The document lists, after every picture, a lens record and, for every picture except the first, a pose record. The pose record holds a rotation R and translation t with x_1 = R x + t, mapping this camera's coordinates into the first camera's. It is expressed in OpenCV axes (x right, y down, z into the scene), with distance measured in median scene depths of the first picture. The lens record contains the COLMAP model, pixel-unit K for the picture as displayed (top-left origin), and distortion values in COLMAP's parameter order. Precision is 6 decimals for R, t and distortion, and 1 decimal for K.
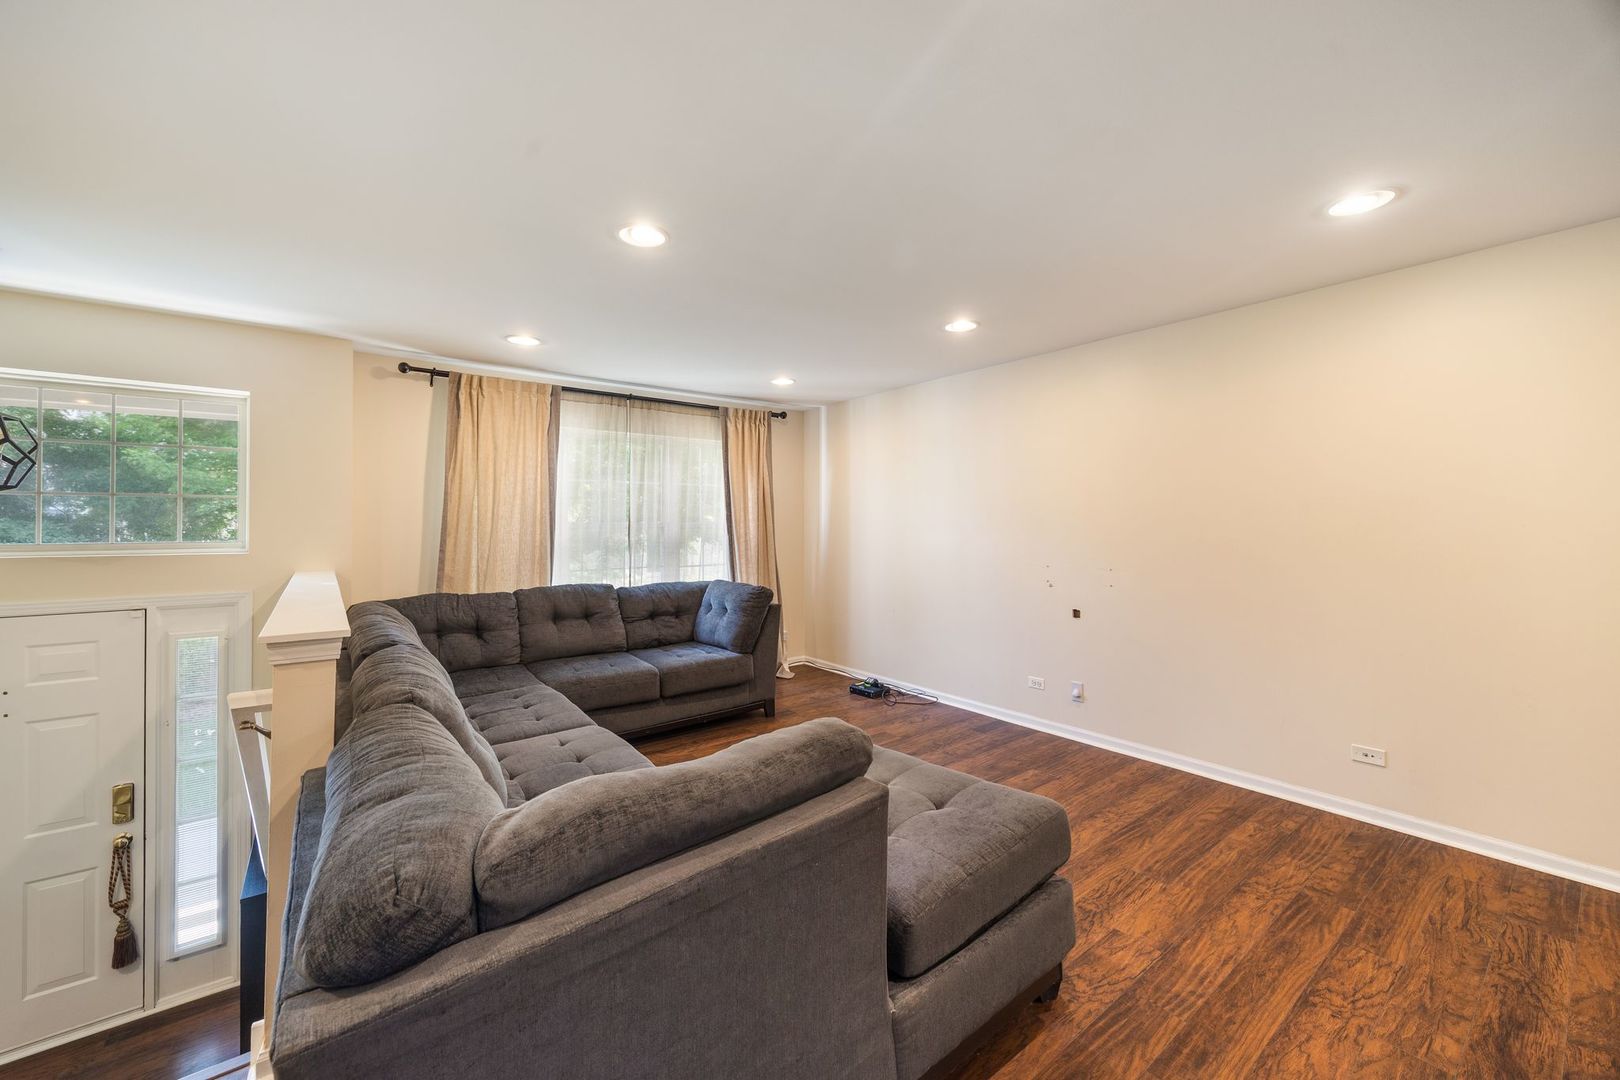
lens RADIAL K [[615.8, 0, 811.4], [0, 615.8, 528.7], [0, 0, 1]] dist [-0.000175, -0.000006]
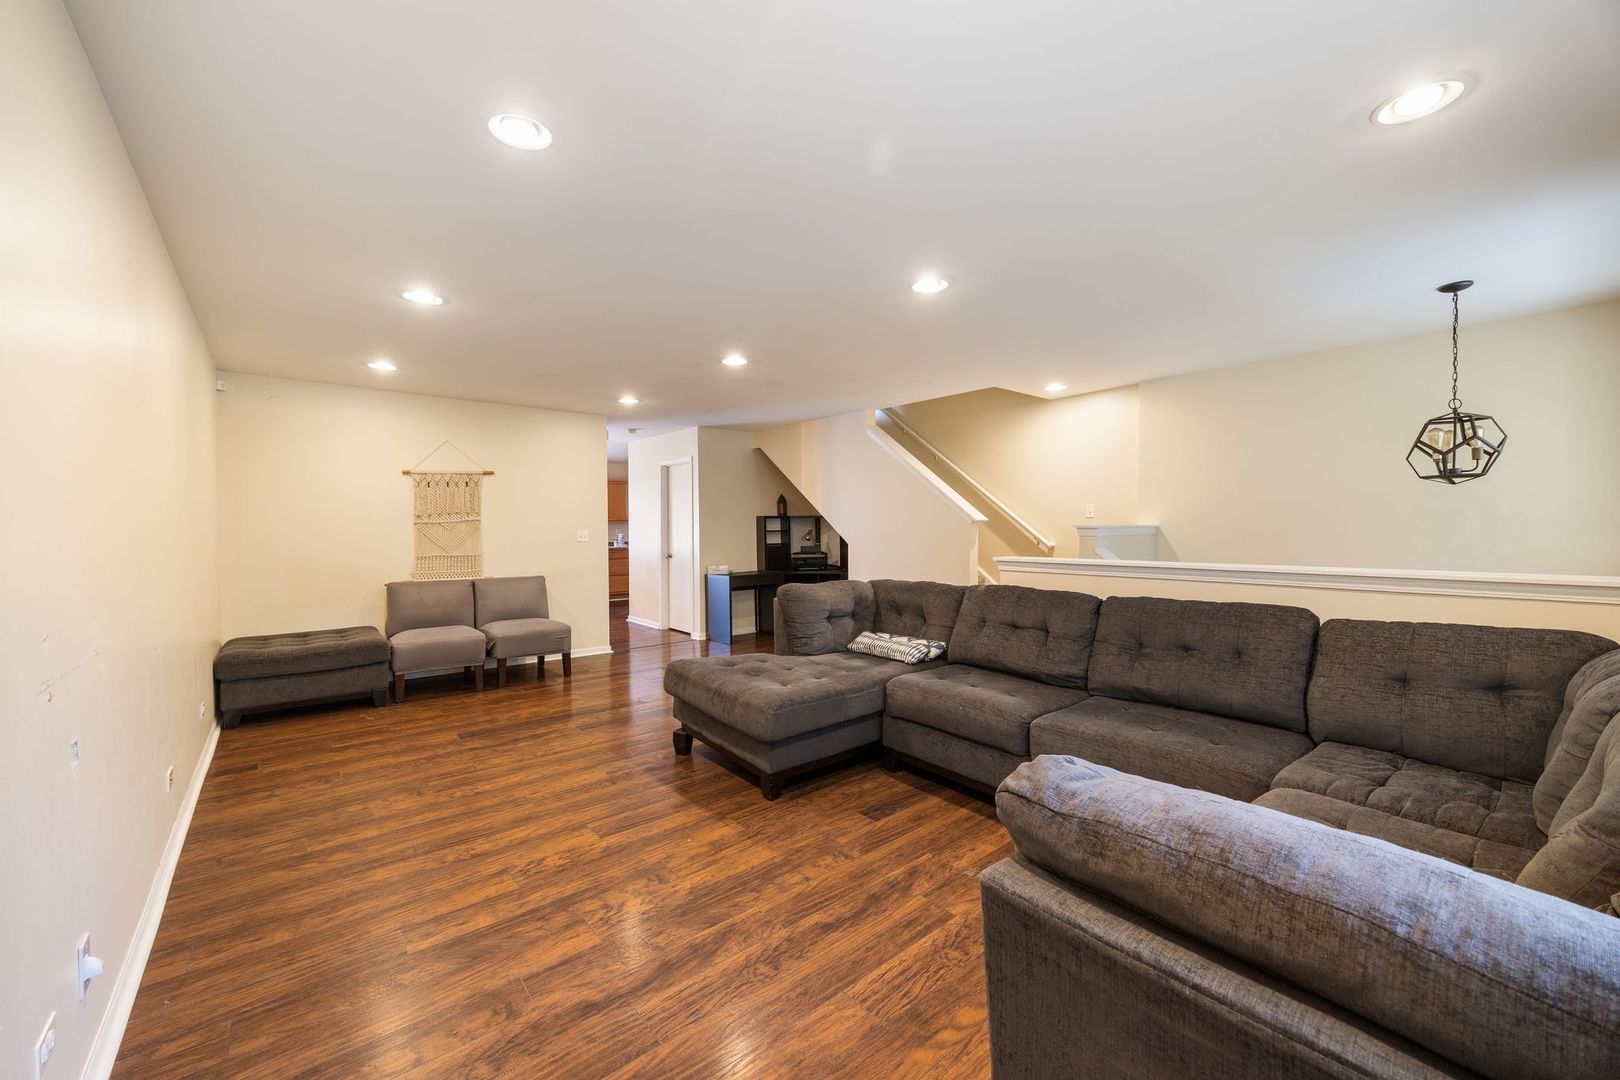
lens RADIAL K [[615.8, 0, 807.2], [0, 615.8, 533.9], [0, 0, 1]] dist [-0.000175, -0.000006]
pose [[-0.999296, 0.009566, -0.036289, 0.029222], [0.009053, 0.999857, 0.014288, 0.015931], [0.036421, 0.013949, -0.999239, 2.297225]]
